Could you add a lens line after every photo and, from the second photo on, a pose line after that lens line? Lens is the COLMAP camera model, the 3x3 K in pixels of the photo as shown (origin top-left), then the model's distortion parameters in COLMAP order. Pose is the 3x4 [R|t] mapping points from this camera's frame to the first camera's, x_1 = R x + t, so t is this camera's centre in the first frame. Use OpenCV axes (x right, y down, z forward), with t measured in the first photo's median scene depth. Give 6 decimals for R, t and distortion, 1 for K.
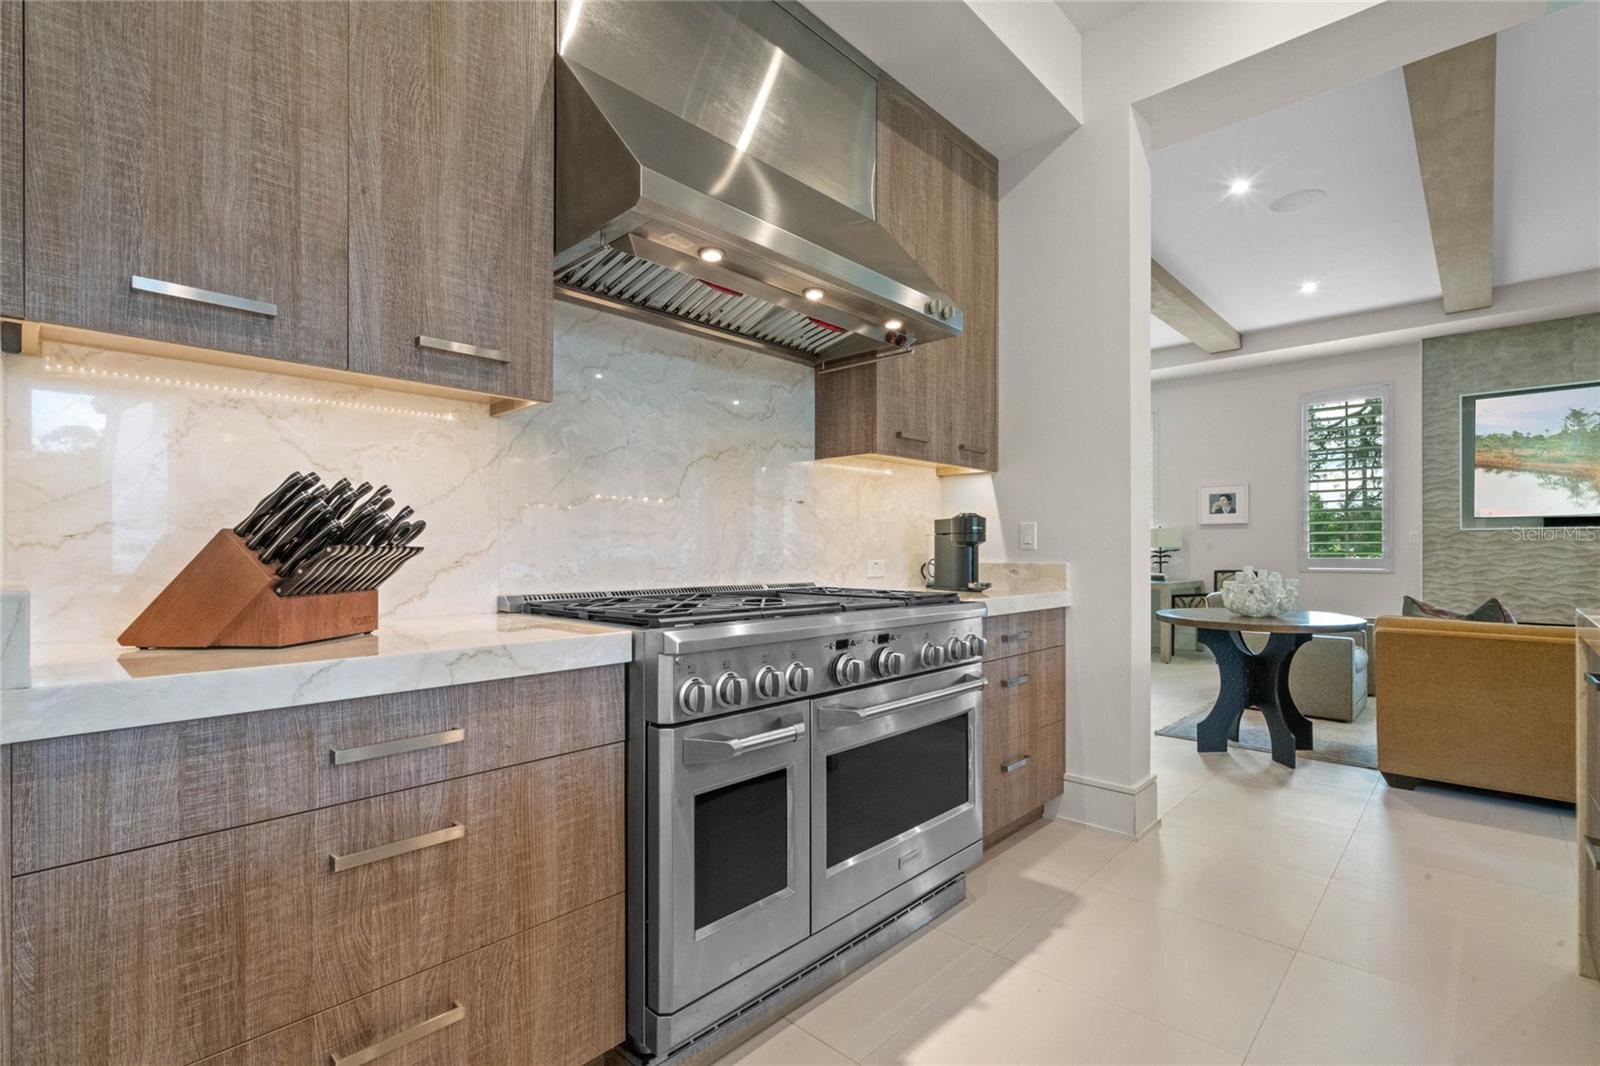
lens RADIAL K [[727.8, 0, 802.3], [0, 727.8, 554.4], [0, 0, 1]] dist [-0.005368, 0.002280]
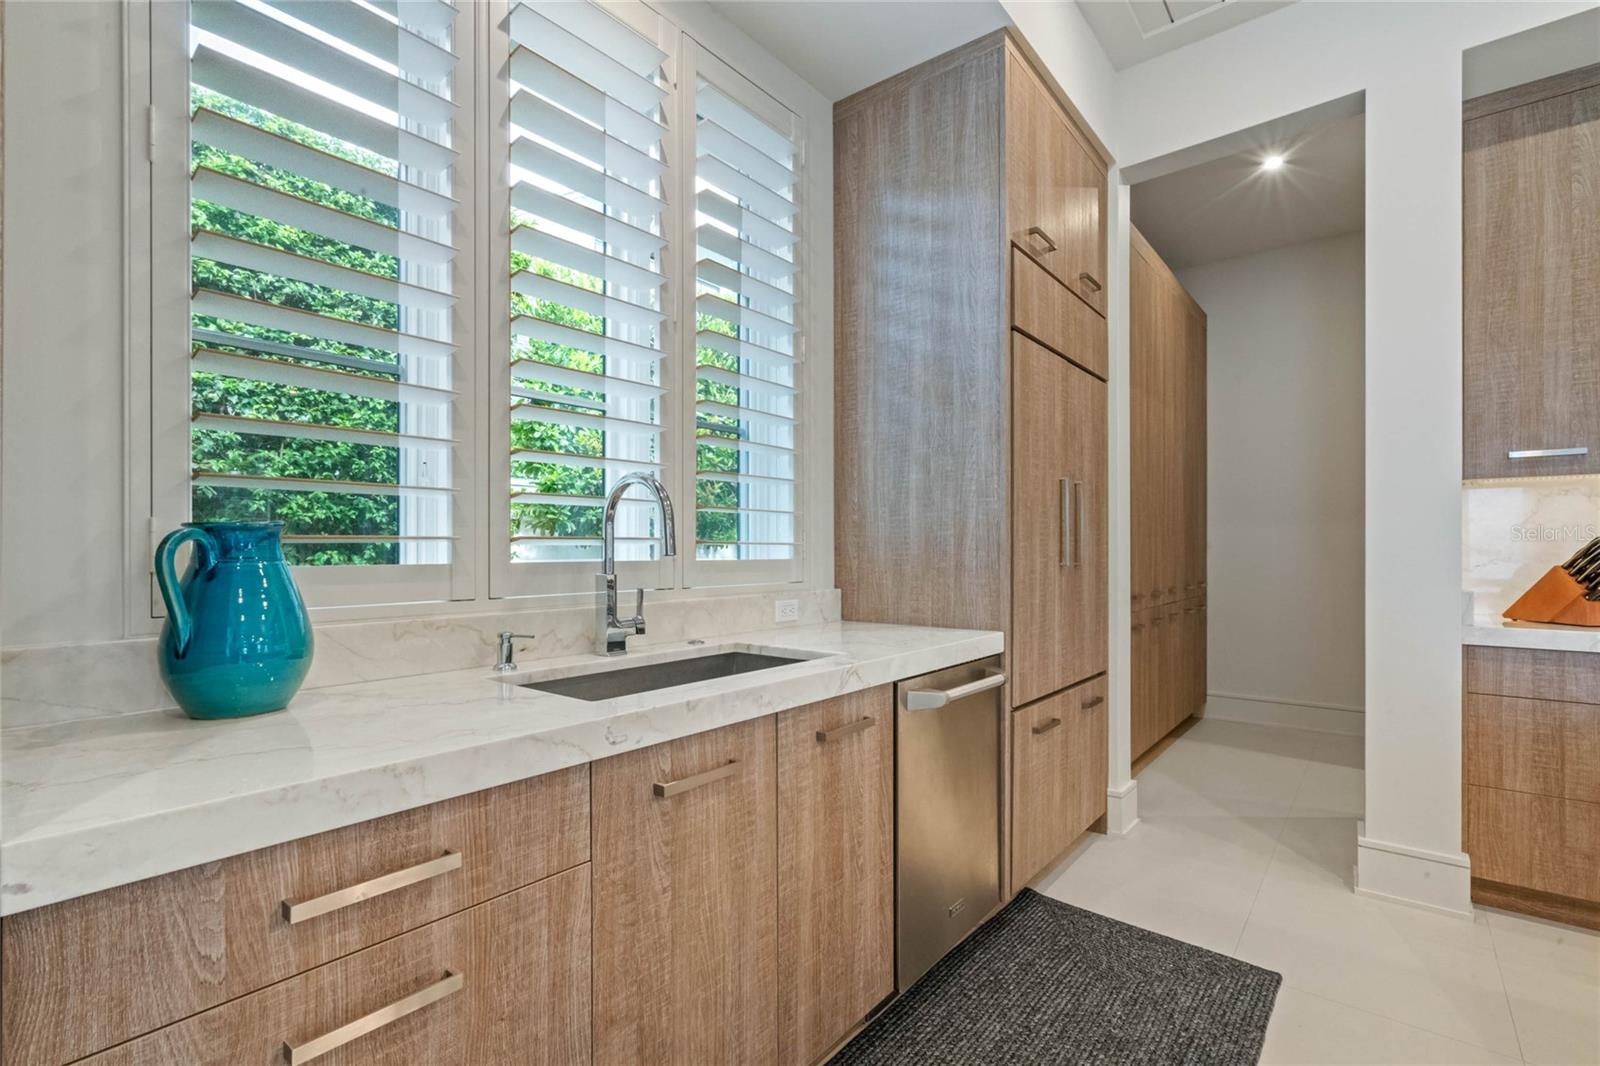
lens RADIAL K [[727.8, 0, 794.8], [0, 727.8, 543.3], [0, 0, 1]] dist [-0.005368, 0.002280]
pose [[0.064500, -0.007334, -0.997891, 1.092041], [-0.004442, 0.999961, -0.007636, -0.071516], [0.997908, 0.004925, 0.064465, -1.257577]]
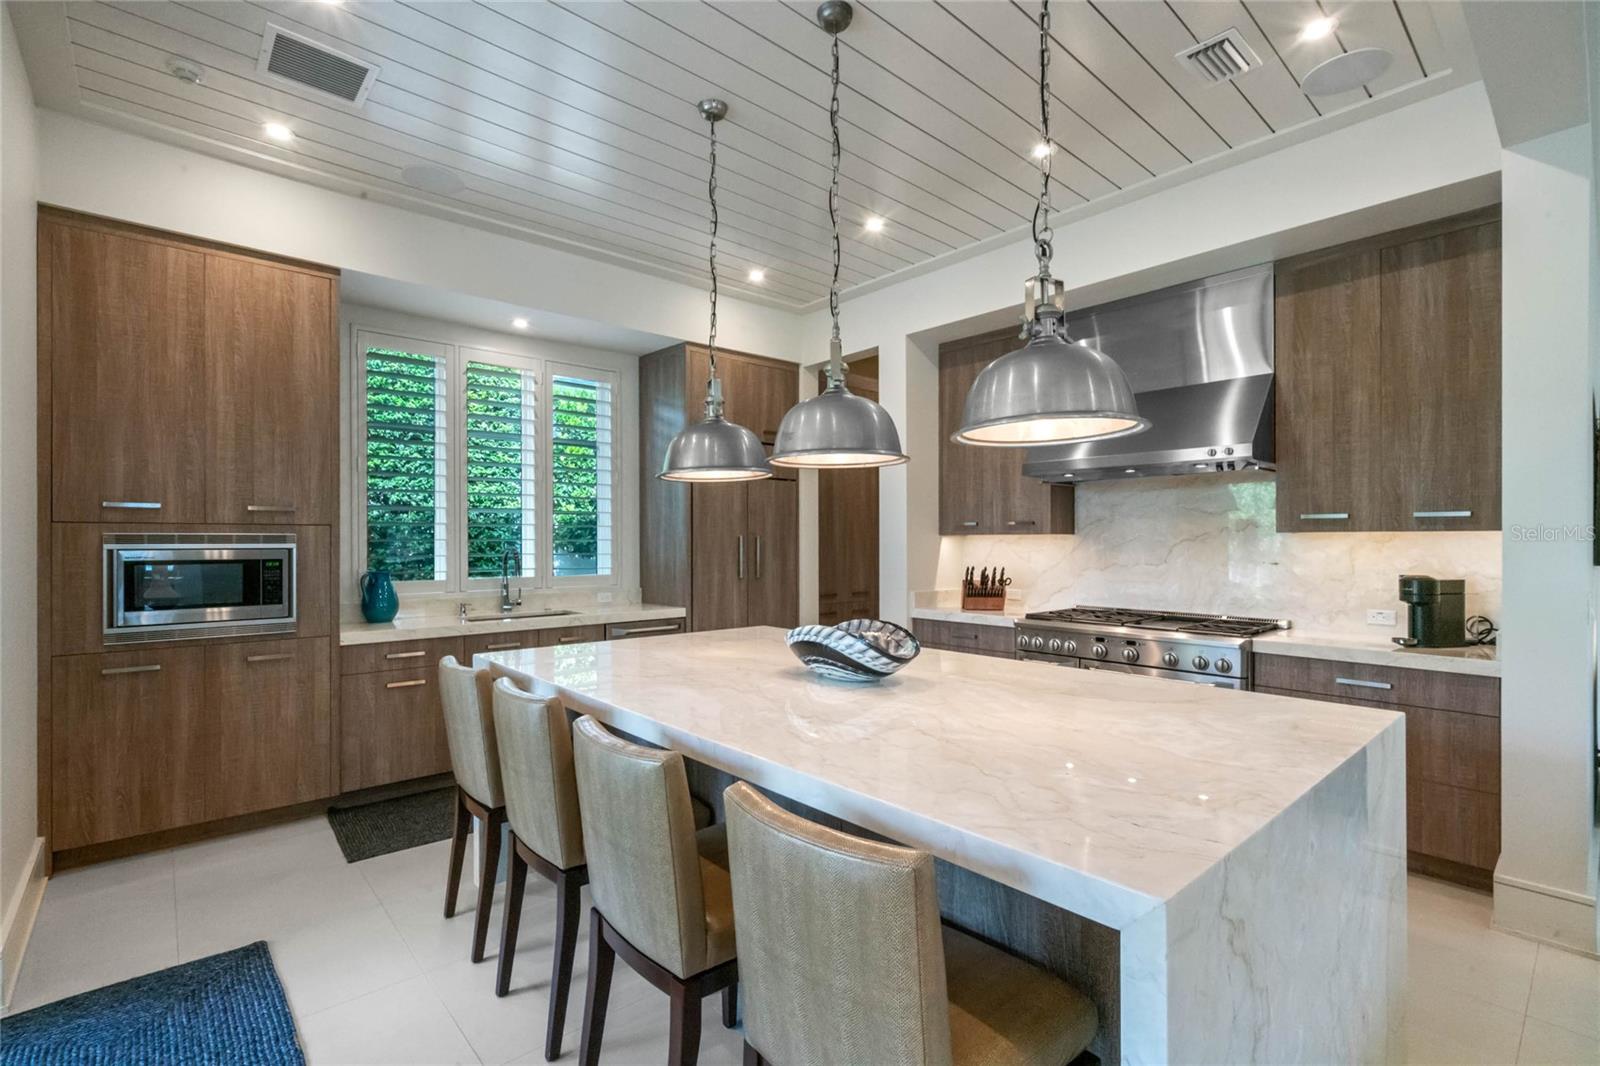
lens RADIAL K [[727.8, 0, 798.8], [0, 727.8, 541.5], [0, 0, 1]] dist [-0.005368, 0.002280]
pose [[-0.091893, 0.003554, -0.995763, 3.432041], [-0.003337, 0.999987, 0.003877, -0.266838], [0.995763, 0.003679, -0.091880, 0.435444]]
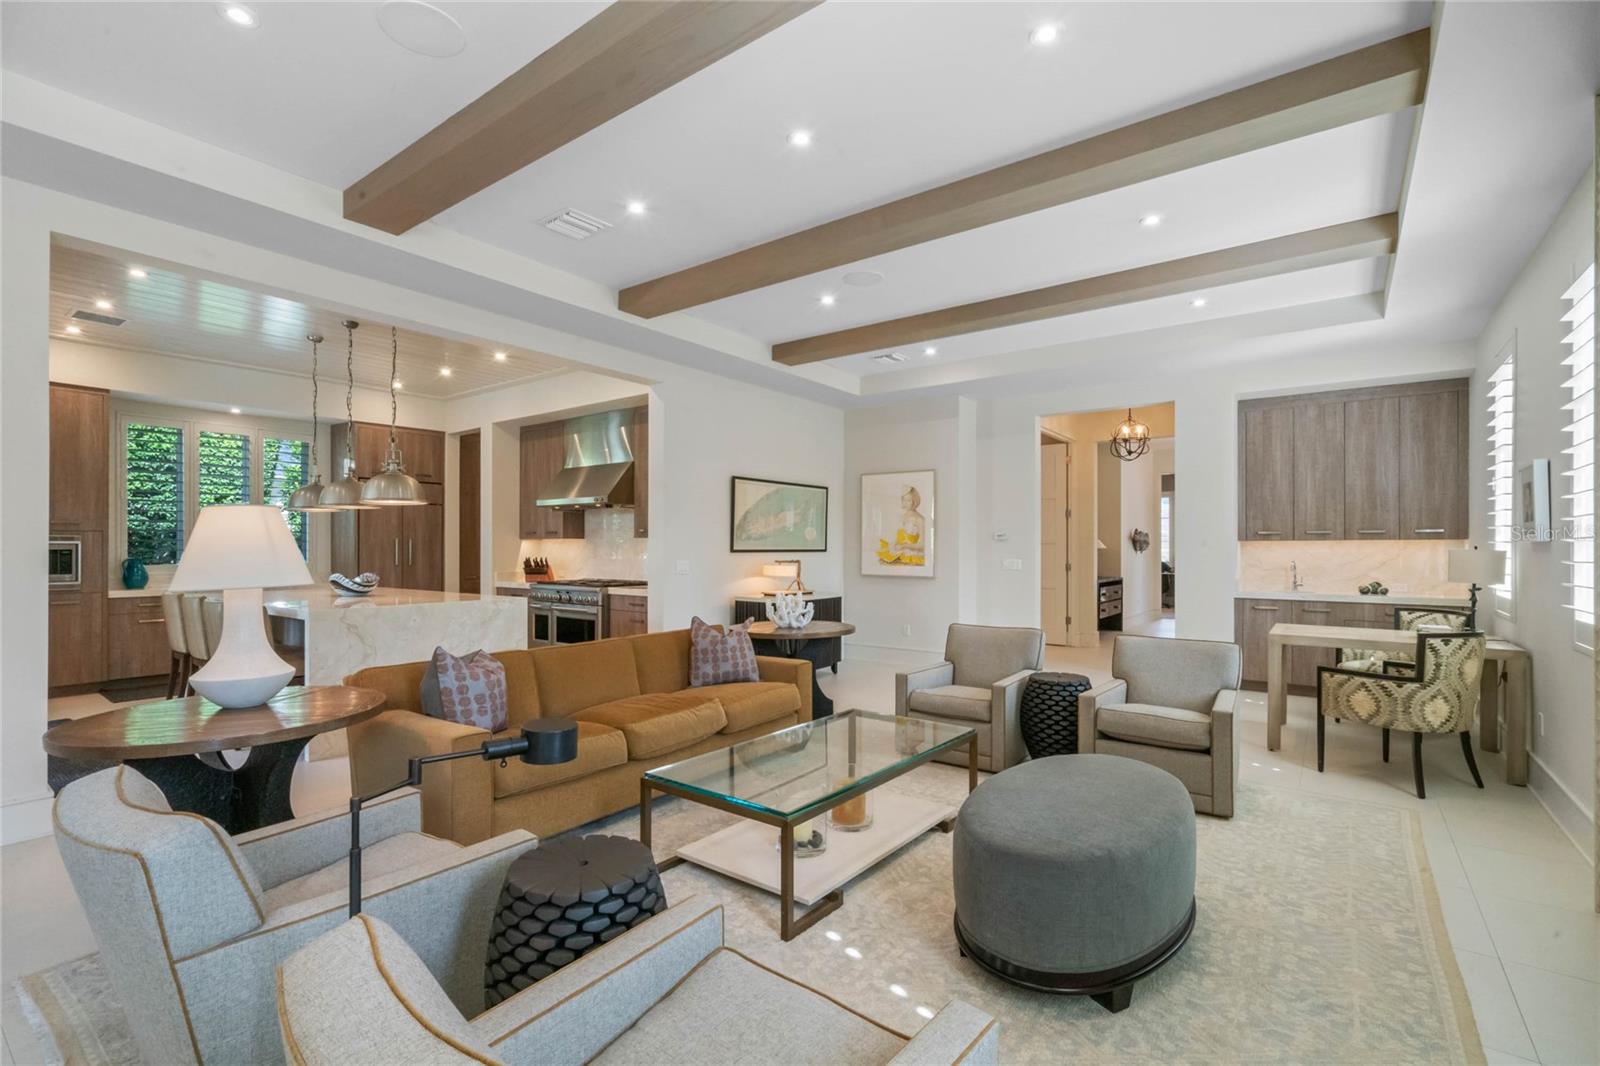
lens RADIAL K [[727.8, 0, 800.7], [0, 727.8, 546.1], [0, 0, 1]] dist [-0.005368, 0.002280]
pose [[0.112283, -0.002707, -0.993673, 6.660095], [-0.004210, 0.999986, -0.003200, -0.208835], [0.993667, 0.004542, 0.112270, 2.858016]]
